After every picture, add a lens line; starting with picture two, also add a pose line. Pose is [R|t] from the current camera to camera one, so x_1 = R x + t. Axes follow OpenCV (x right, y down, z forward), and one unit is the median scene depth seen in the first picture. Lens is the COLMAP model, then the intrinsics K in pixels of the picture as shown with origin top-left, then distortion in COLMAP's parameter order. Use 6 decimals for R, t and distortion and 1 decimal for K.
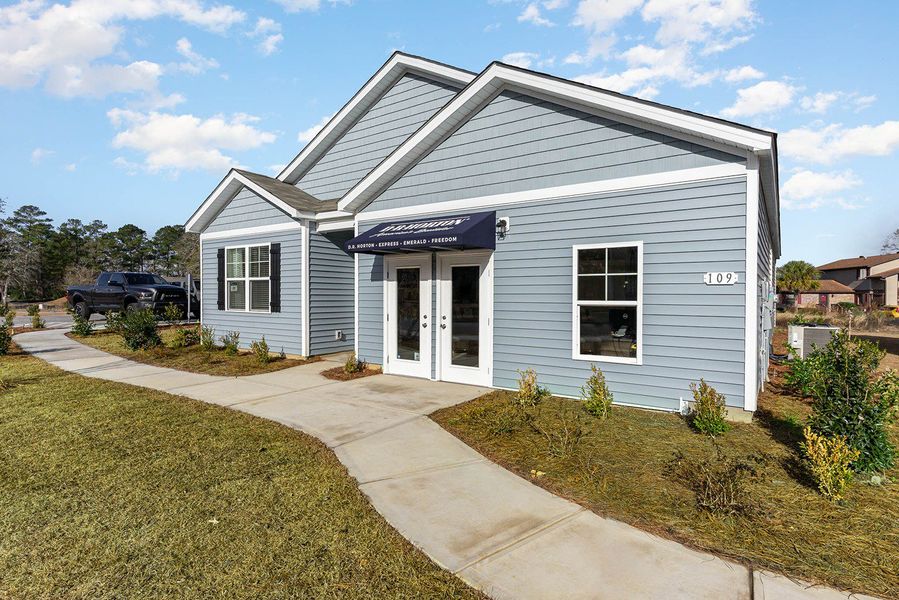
lens RADIAL K [[476.5, 0, 449.5], [0, 476.5, 300.0], [0, 0, 1]] dist [0.000836, 0.000349]
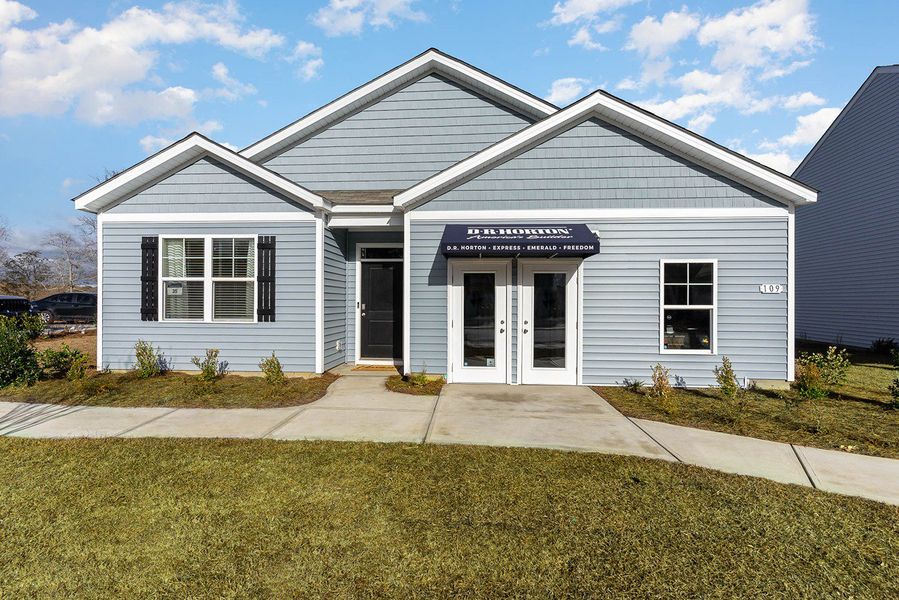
lens RADIAL K [[427.1, 0, 449.5], [0, 427.1, 300.0], [0, 0, 1]] dist [-0.002196, -0.000113]
pose [[0.857086, 0.002040, 0.515170, -0.627651], [0.003904, 0.999938, -0.010455, -0.002401], [-0.515159, 0.010972, 0.857024, 0.294489]]
